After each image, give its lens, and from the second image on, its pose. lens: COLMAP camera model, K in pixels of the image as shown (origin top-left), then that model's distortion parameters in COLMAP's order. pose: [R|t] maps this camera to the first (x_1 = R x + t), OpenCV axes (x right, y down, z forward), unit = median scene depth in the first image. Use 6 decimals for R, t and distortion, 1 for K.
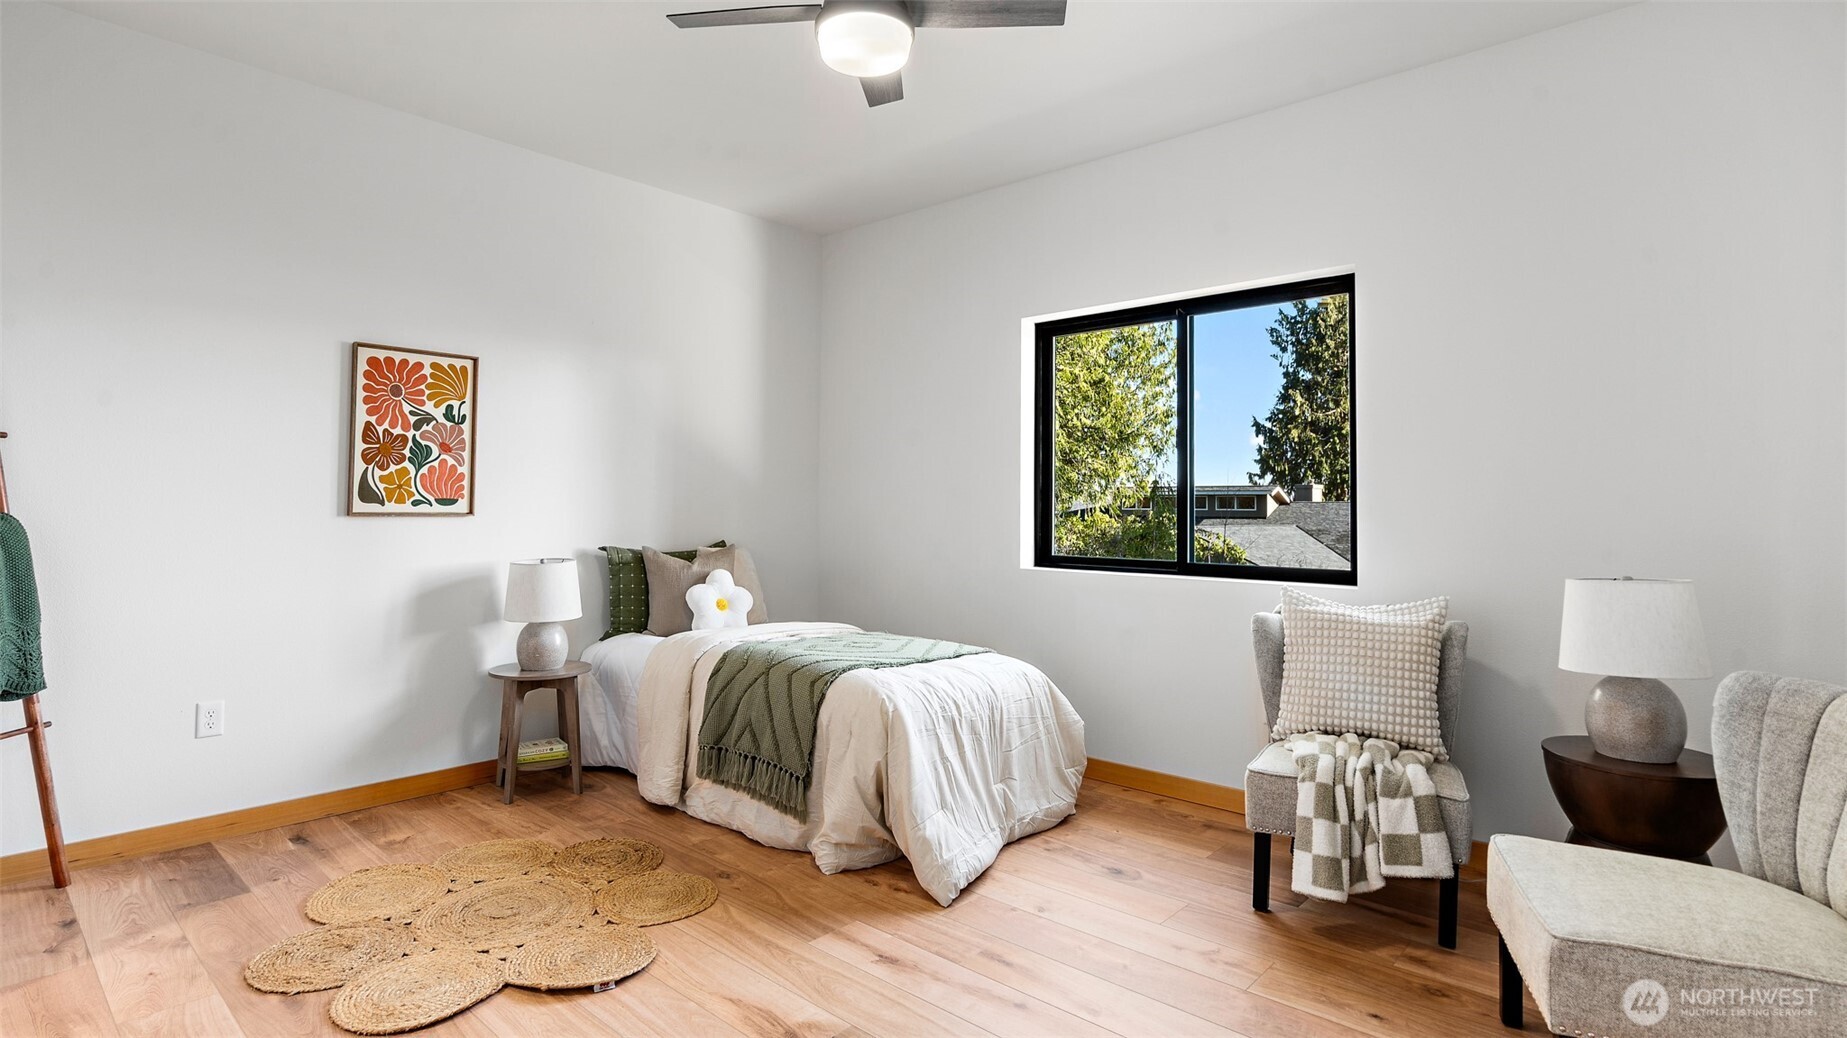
lens RADIAL K [[842.8, 0, 921.4], [0, 842.8, 509.9], [0, 0, 1]] dist [0.000199, 0.000063]
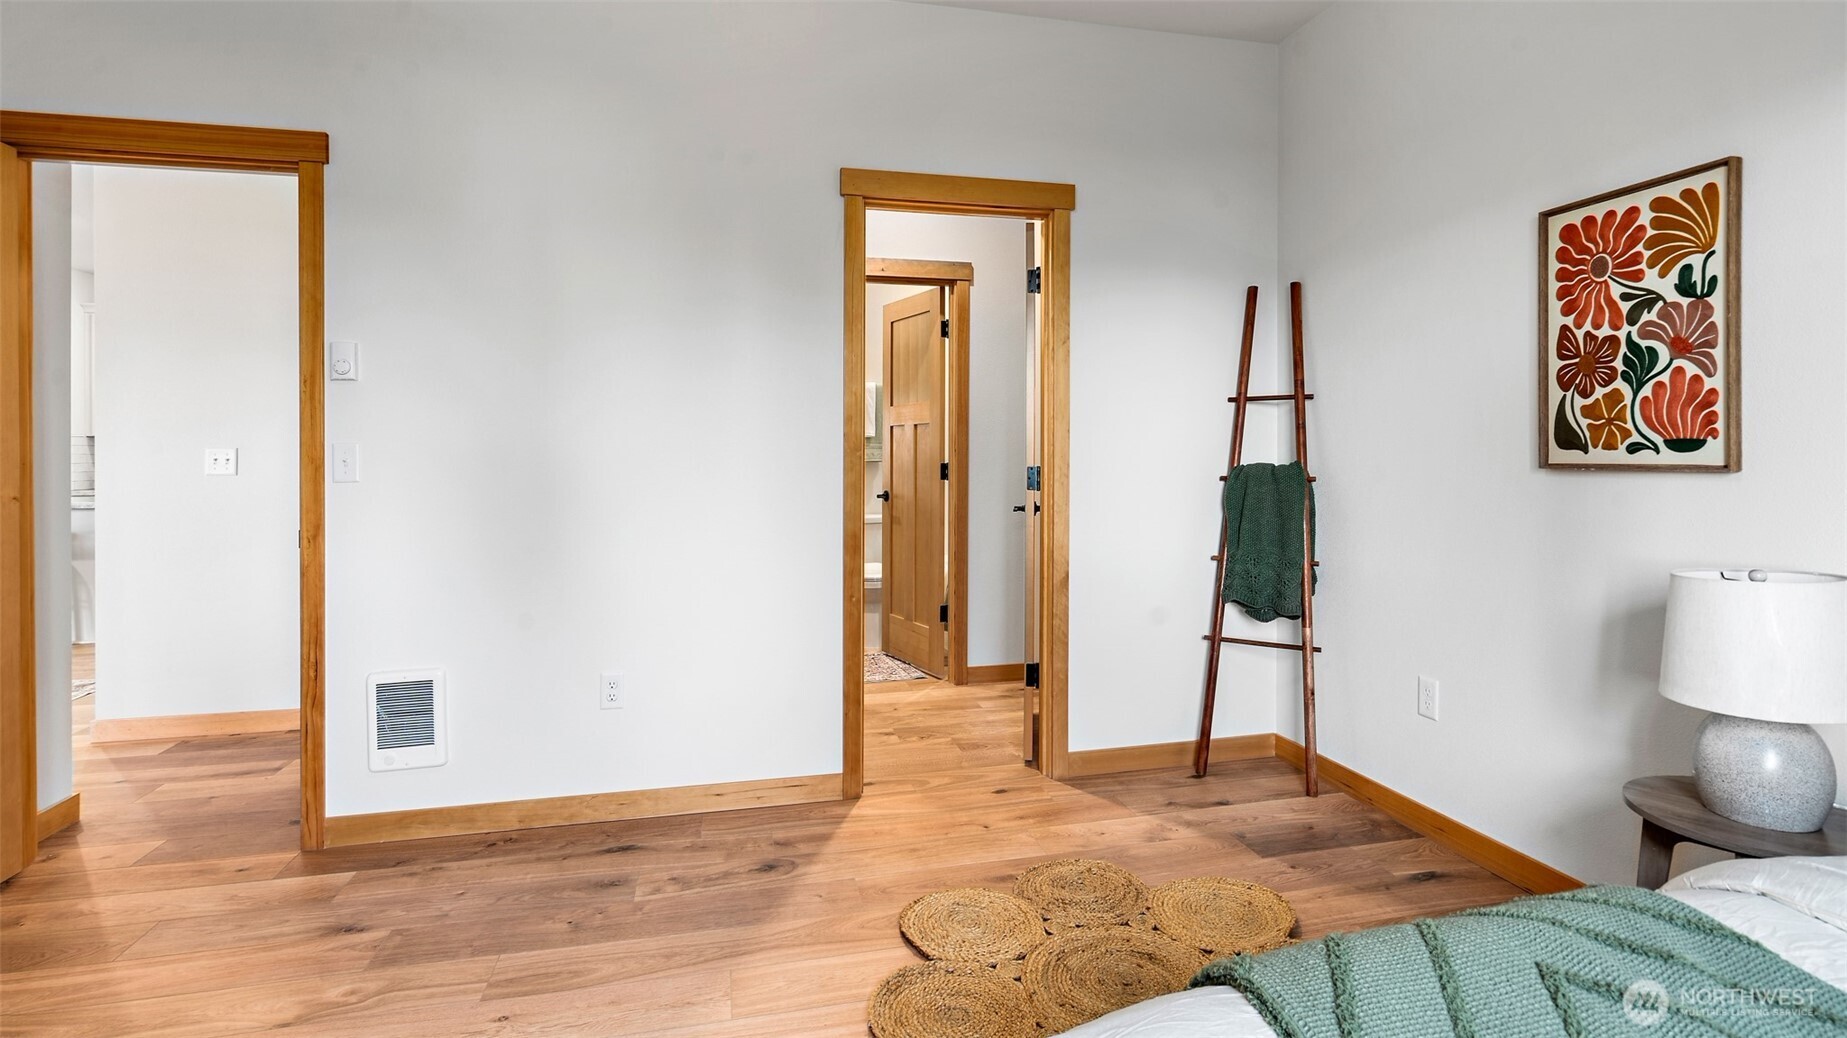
lens RADIAL K [[842.8, 0, 826.1], [0, 842.8, 459.1], [0, 0, 1]] dist [0.000199, 0.000063]
pose [[-0.597249, -0.000232, -0.802056, 0.207895], [-0.001364, 0.999999, 0.000726, -0.000339], [0.802054, 0.001527, -0.597249, 0.904511]]
